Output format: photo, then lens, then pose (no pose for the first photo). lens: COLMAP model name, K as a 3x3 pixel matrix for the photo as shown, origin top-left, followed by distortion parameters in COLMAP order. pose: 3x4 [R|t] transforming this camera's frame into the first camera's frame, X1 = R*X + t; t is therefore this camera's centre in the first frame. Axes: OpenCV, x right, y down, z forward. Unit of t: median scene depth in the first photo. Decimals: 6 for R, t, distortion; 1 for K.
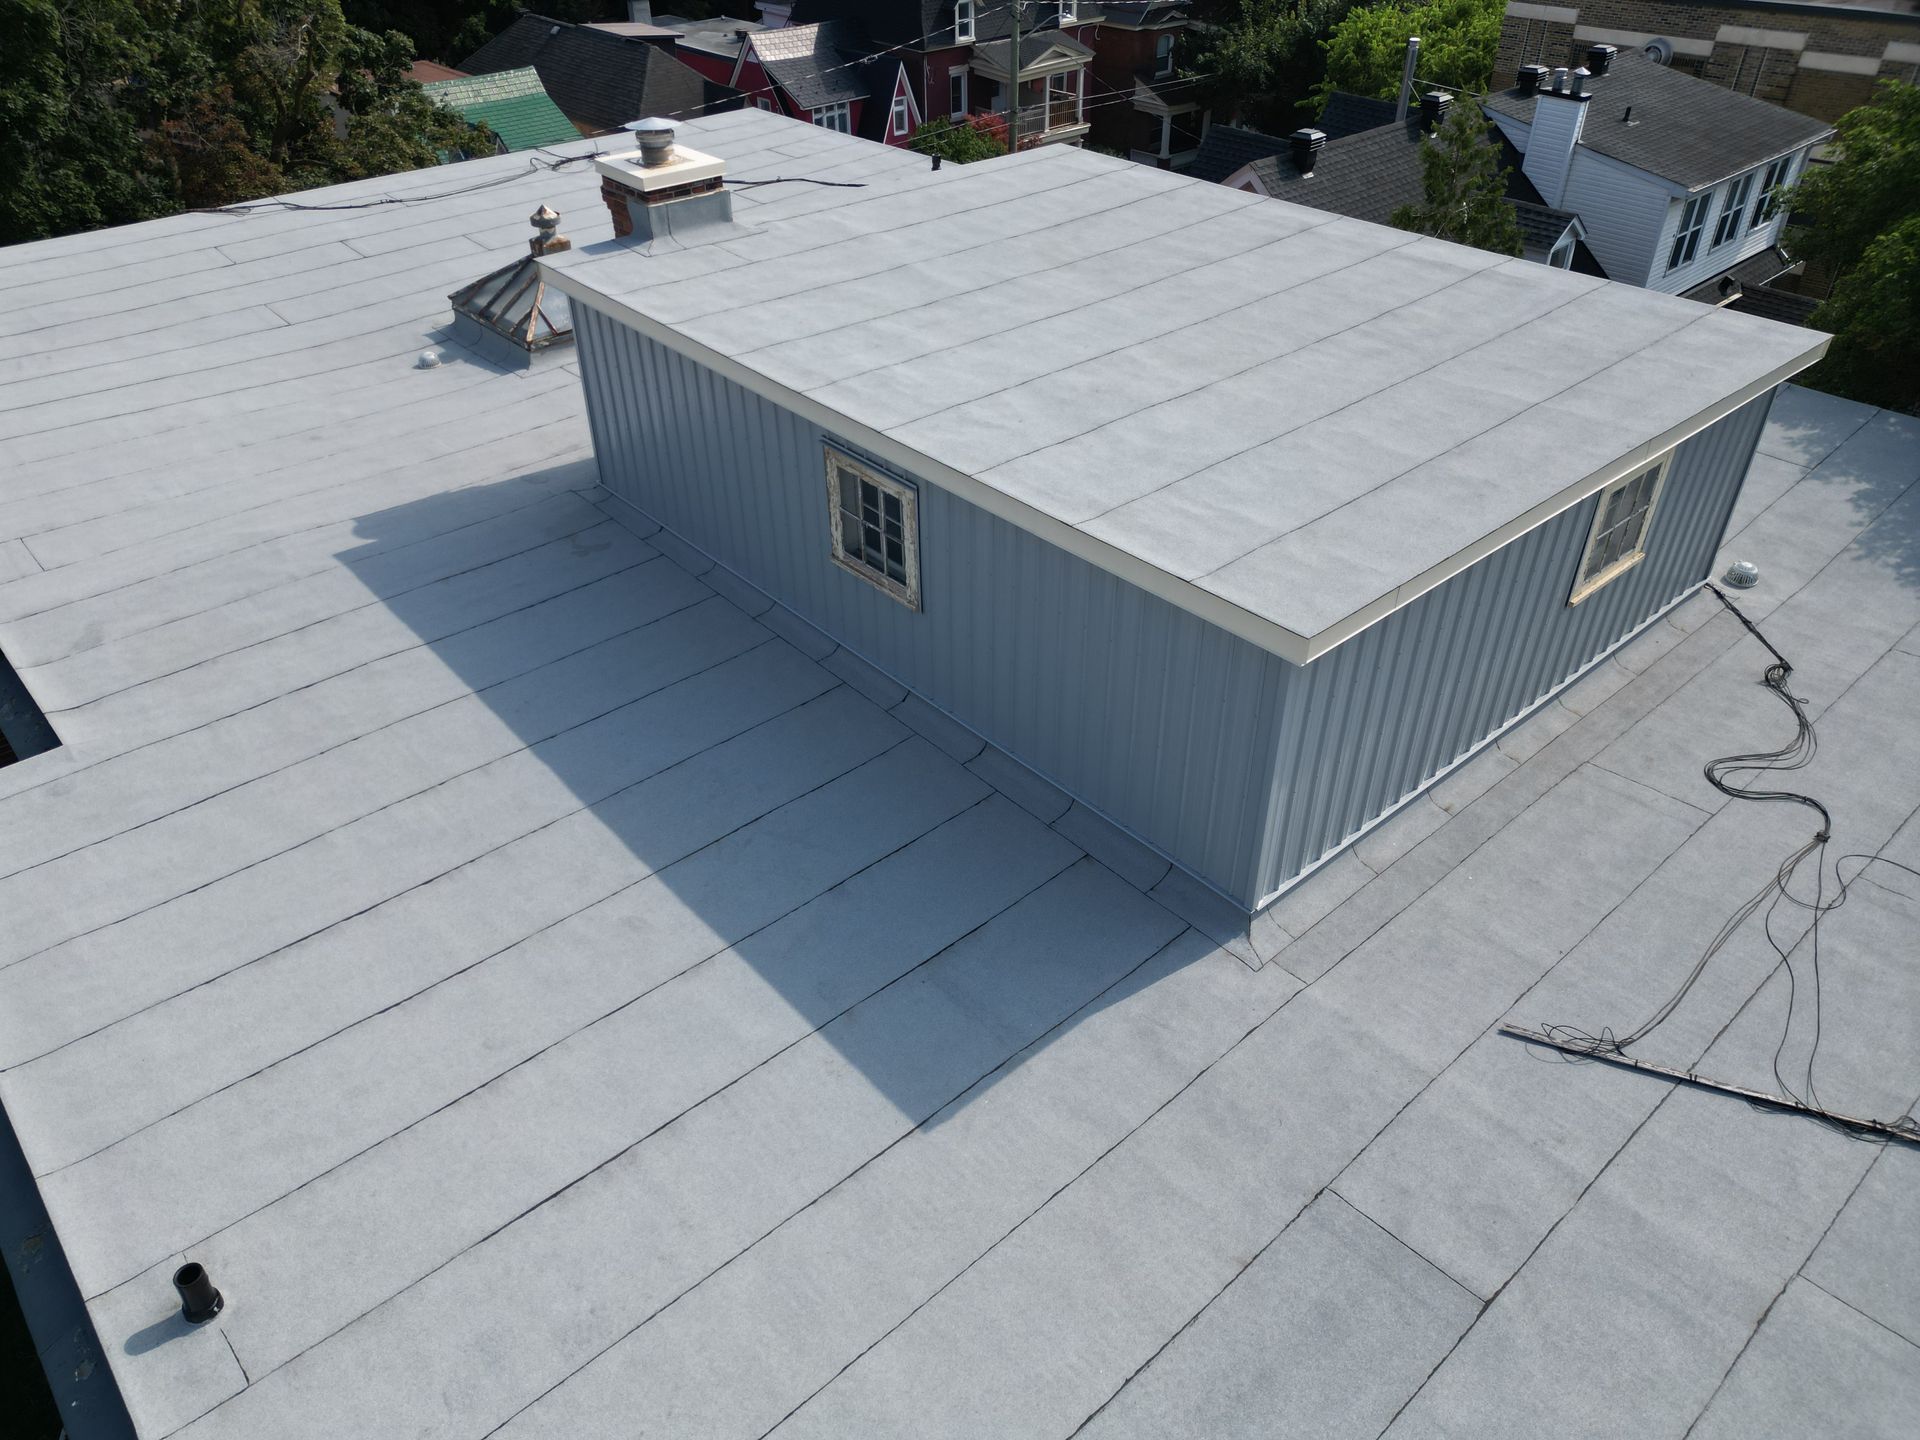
lens RADIAL K [[1350.9, 0, 960.0], [0, 1350.9, 757.8], [0, 0, 1]] dist [0.082261, -0.074461]
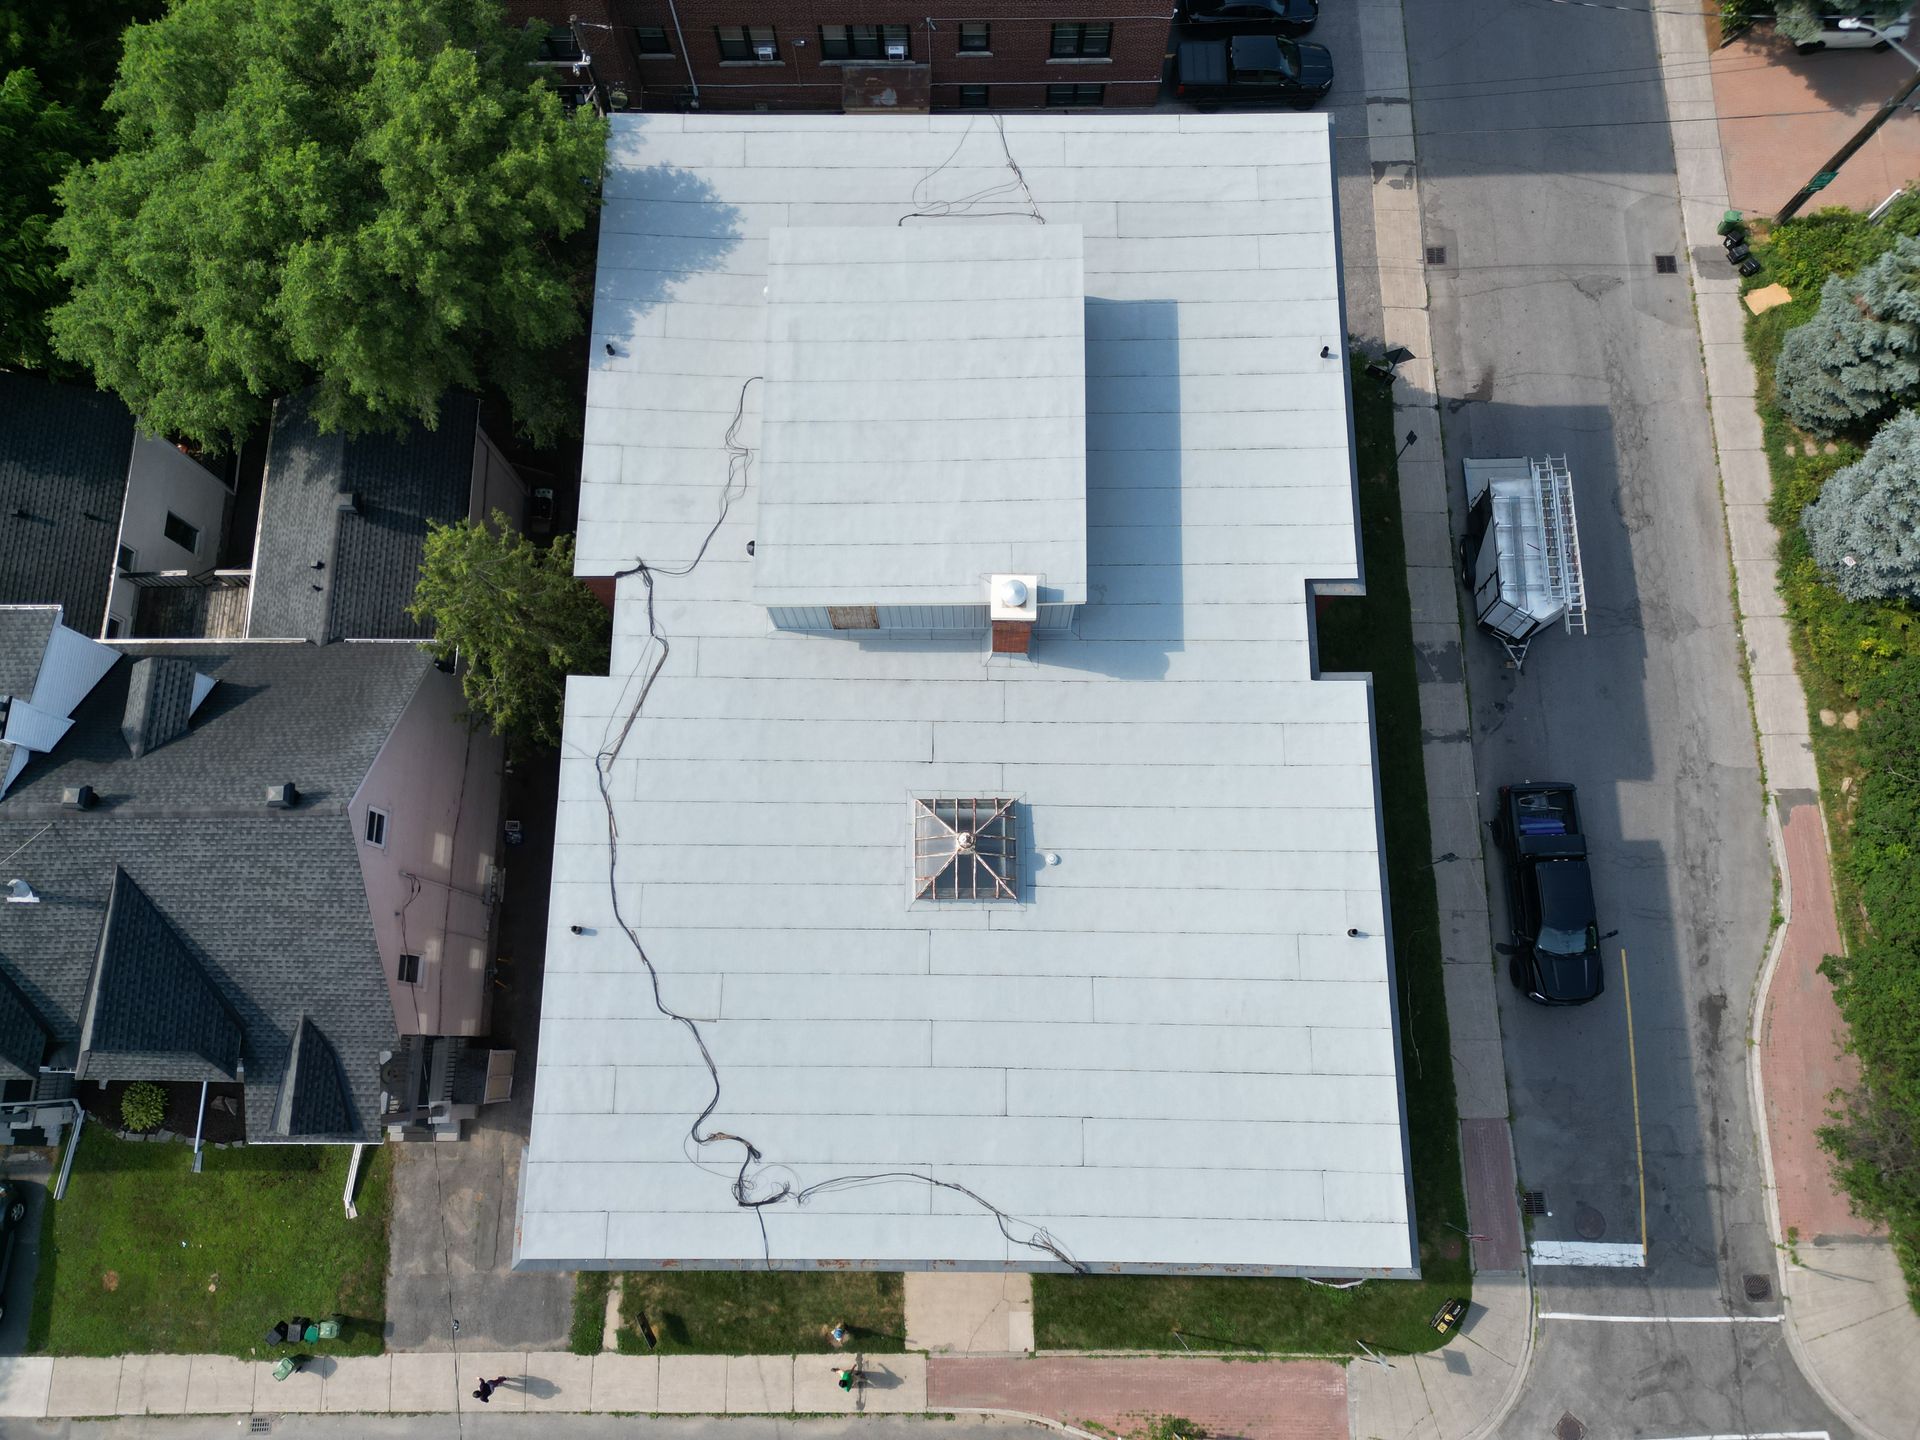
lens RADIAL K [[1350.9, 0, 960.0], [0, 1350.9, 757.8], [0, 0, 1]] dist [0.082261, -0.074461]
pose [[-0.744656, -0.648222, 0.159044, -0.813730], [0.396208, -0.237546, 0.886899, -2.981378], [-0.537128, 0.723450, 0.433721, 0.396715]]
